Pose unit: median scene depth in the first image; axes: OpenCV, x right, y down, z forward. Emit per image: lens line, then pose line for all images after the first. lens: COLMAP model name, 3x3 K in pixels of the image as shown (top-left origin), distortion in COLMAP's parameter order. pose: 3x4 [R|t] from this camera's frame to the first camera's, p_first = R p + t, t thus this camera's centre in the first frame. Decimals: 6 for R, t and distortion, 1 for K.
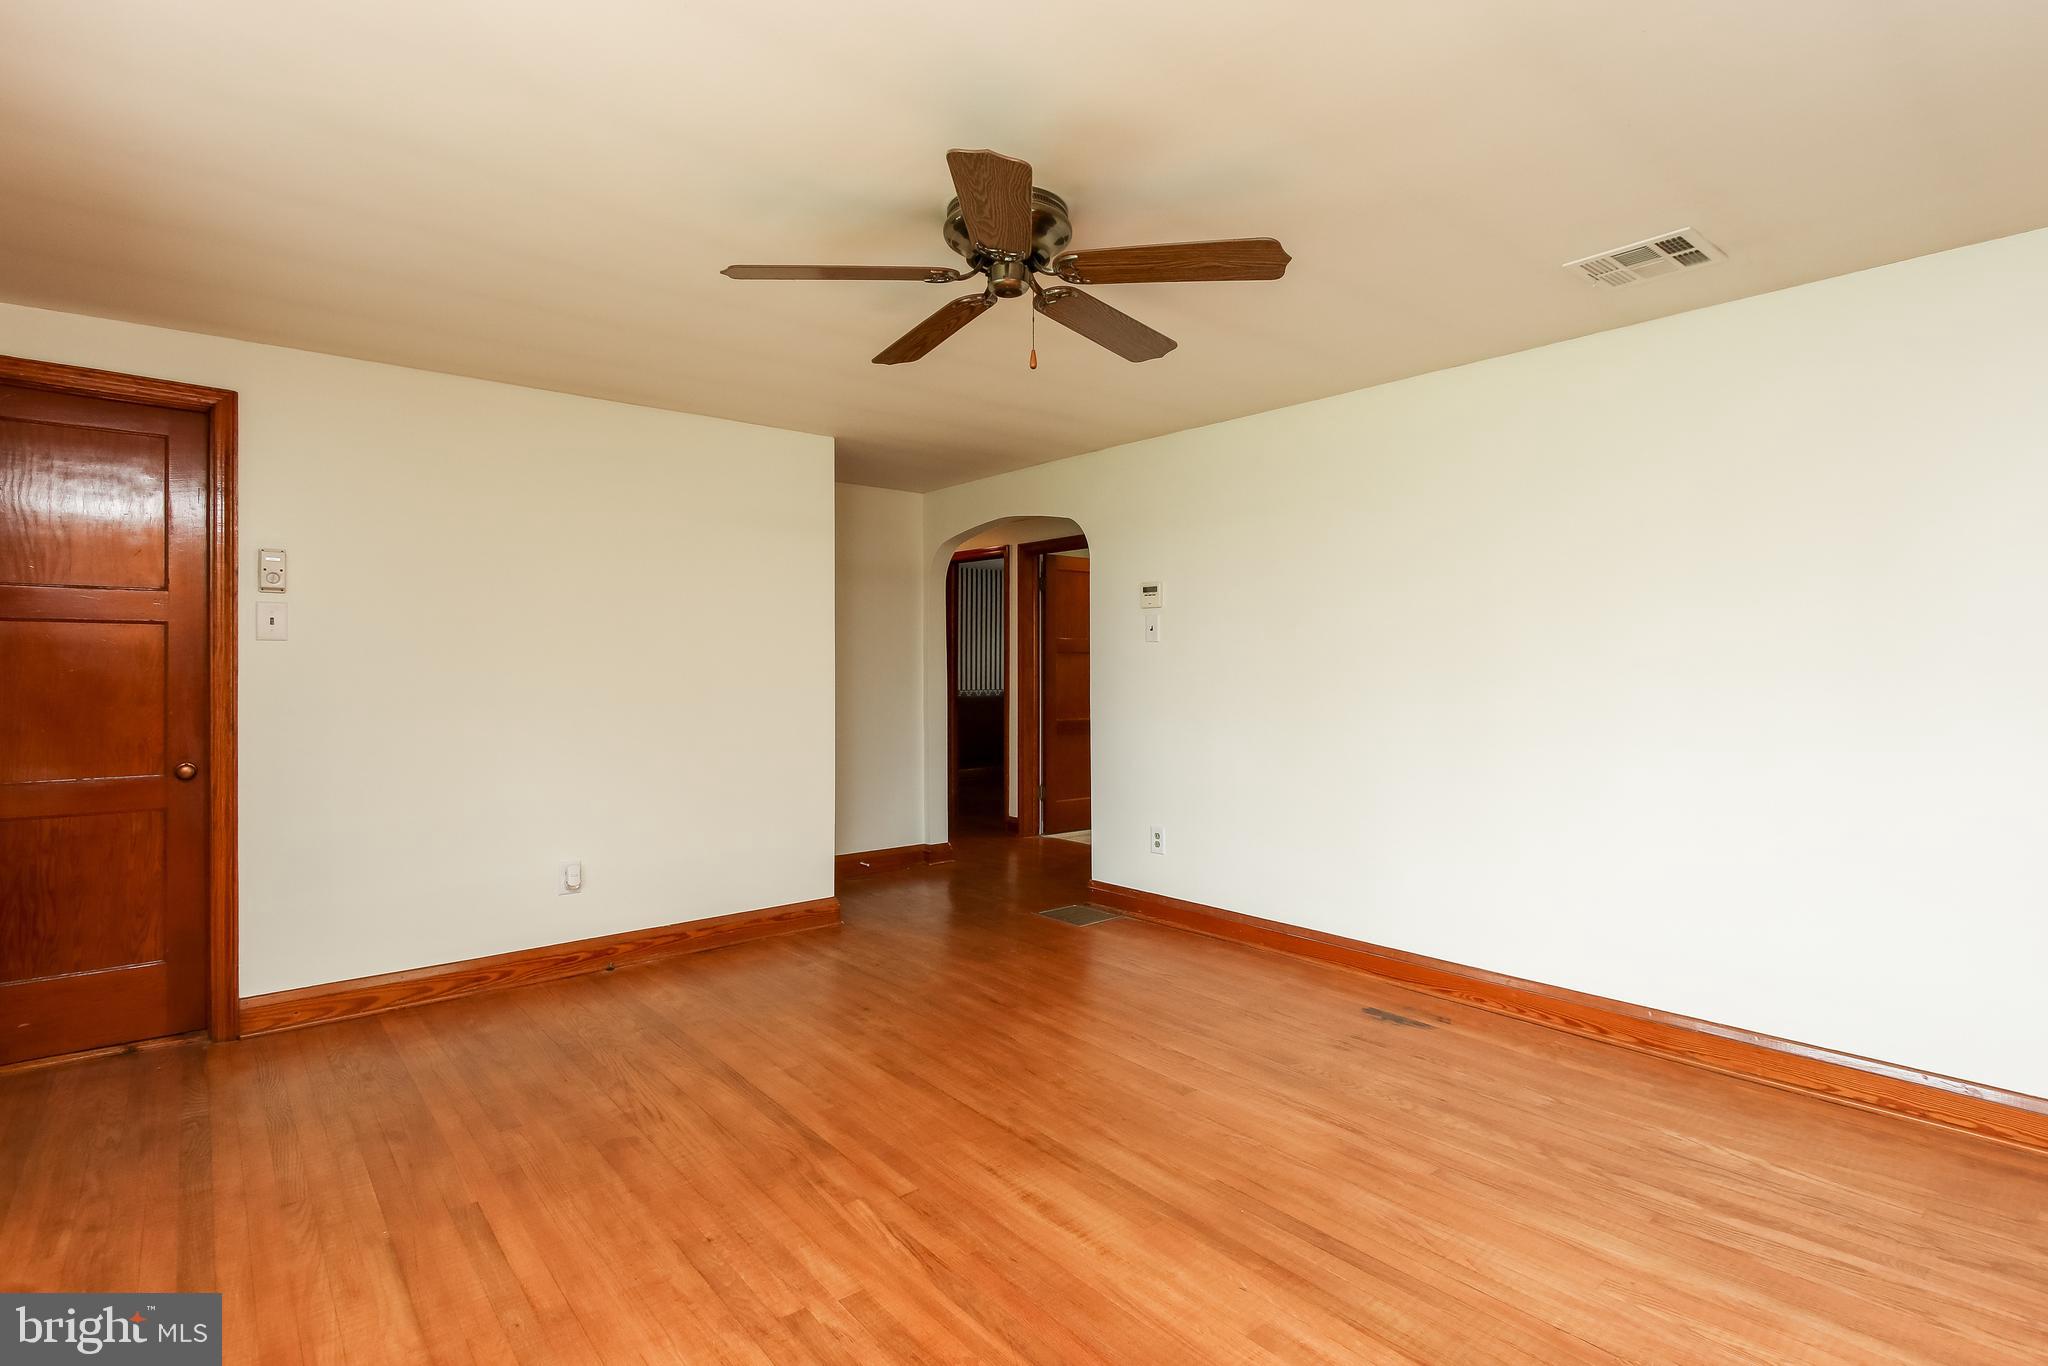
lens RADIAL K [[1039.8, 0, 1022.1], [0, 1039.8, 677.4], [0, 0, 1]] dist [-0.003022, -0.000032]
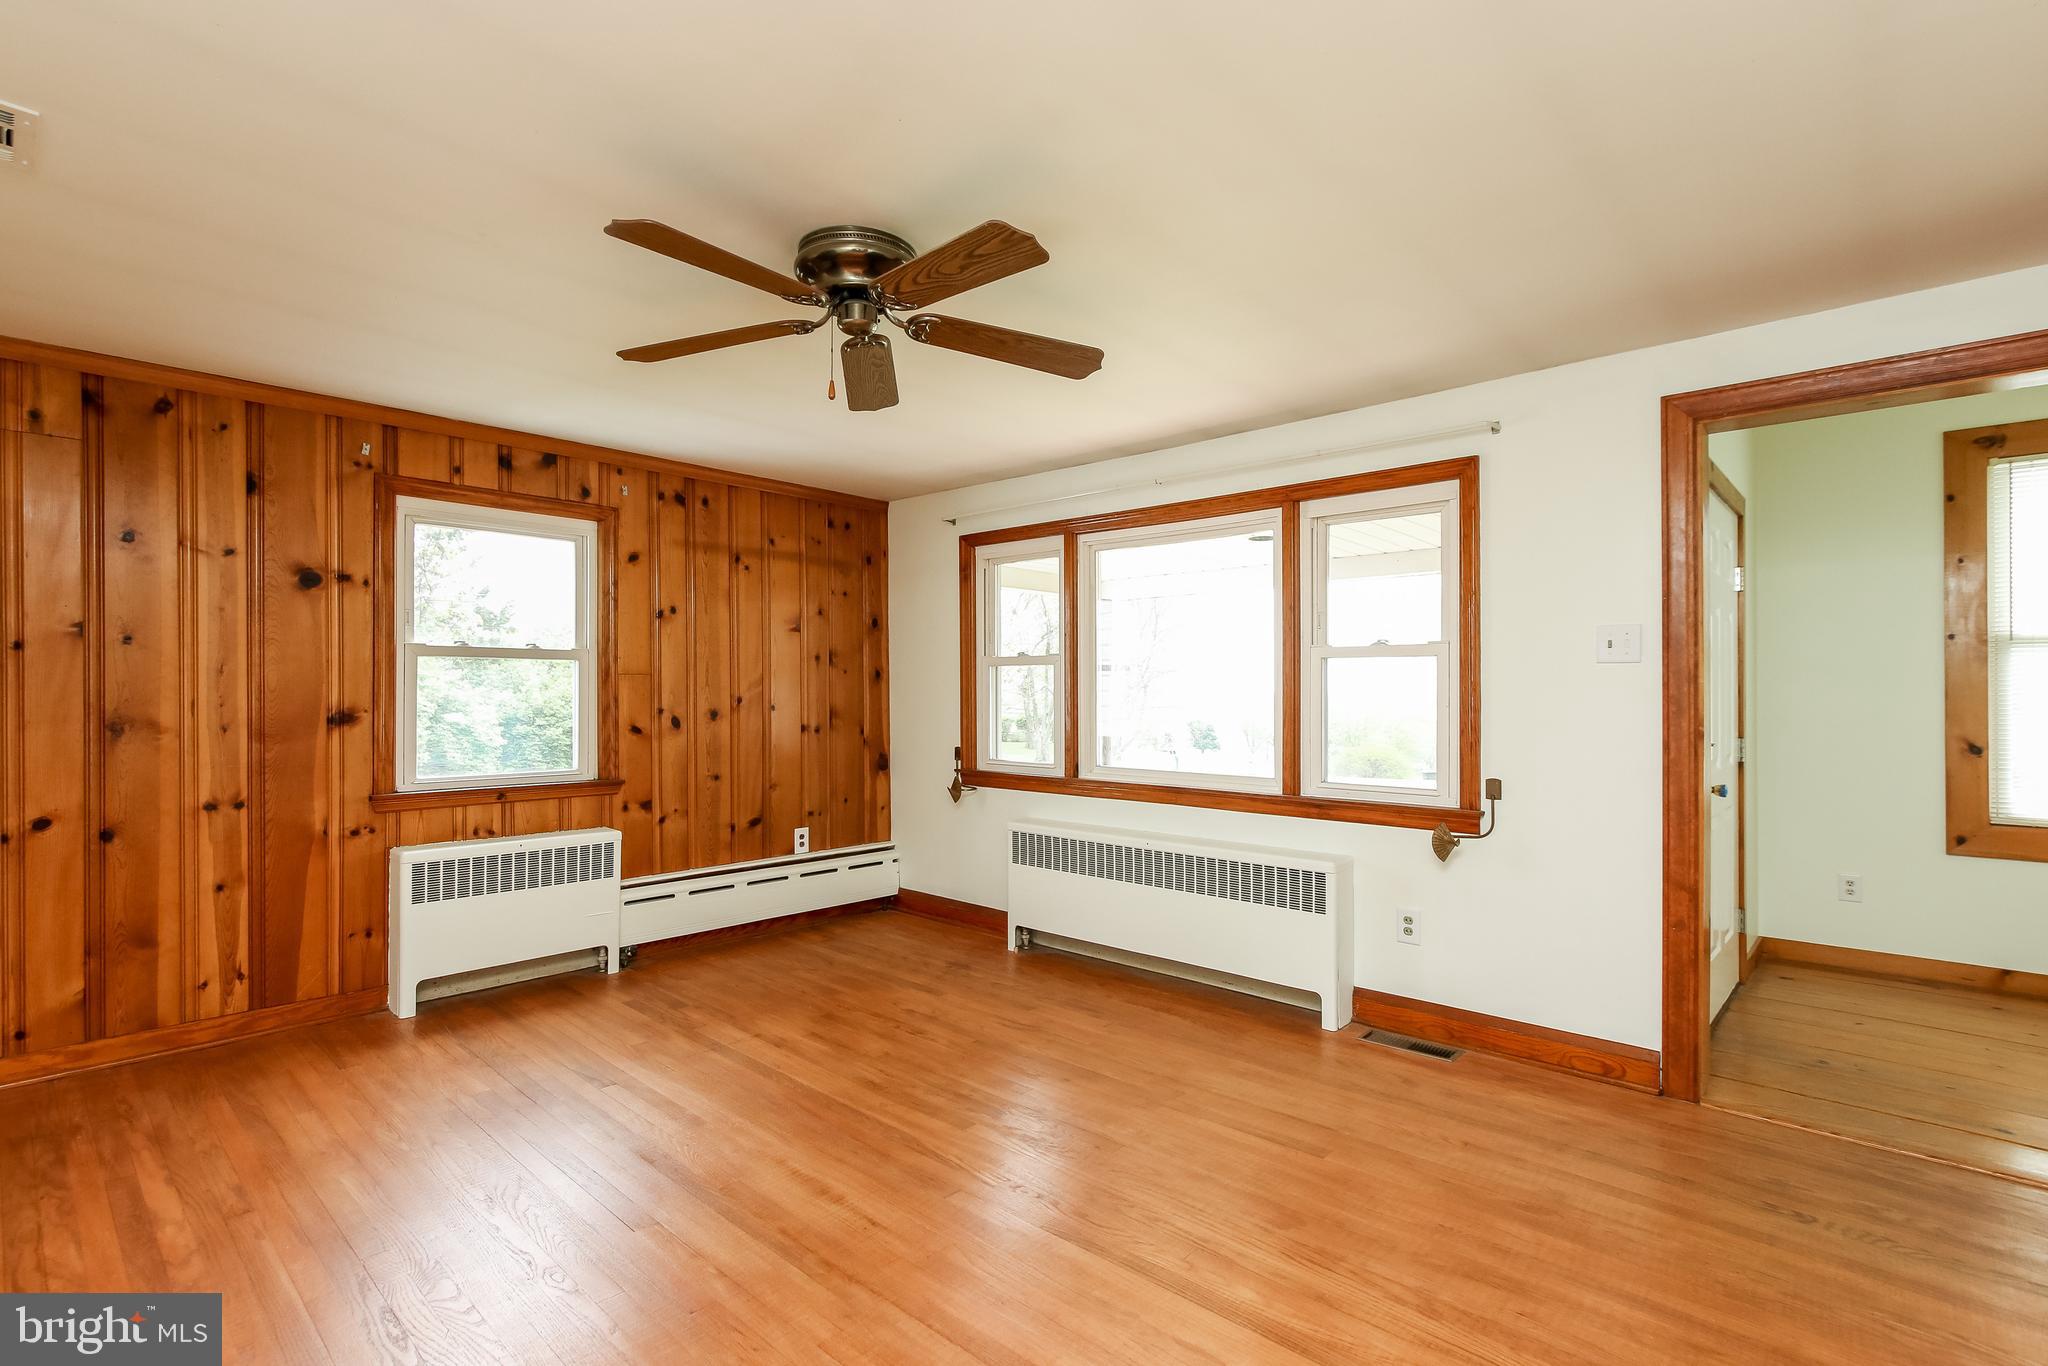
lens RADIAL K [[966.3, 0, 1032.6], [0, 966.3, 687.3], [0, 0, 1]] dist [-0.000359, 0.000332]
pose [[-0.990121, -0.000524, -0.140216, -0.052504], [-0.000900, 0.999996, 0.002618, -0.022319], [0.140214, 0.002718, -0.990117, 2.016955]]
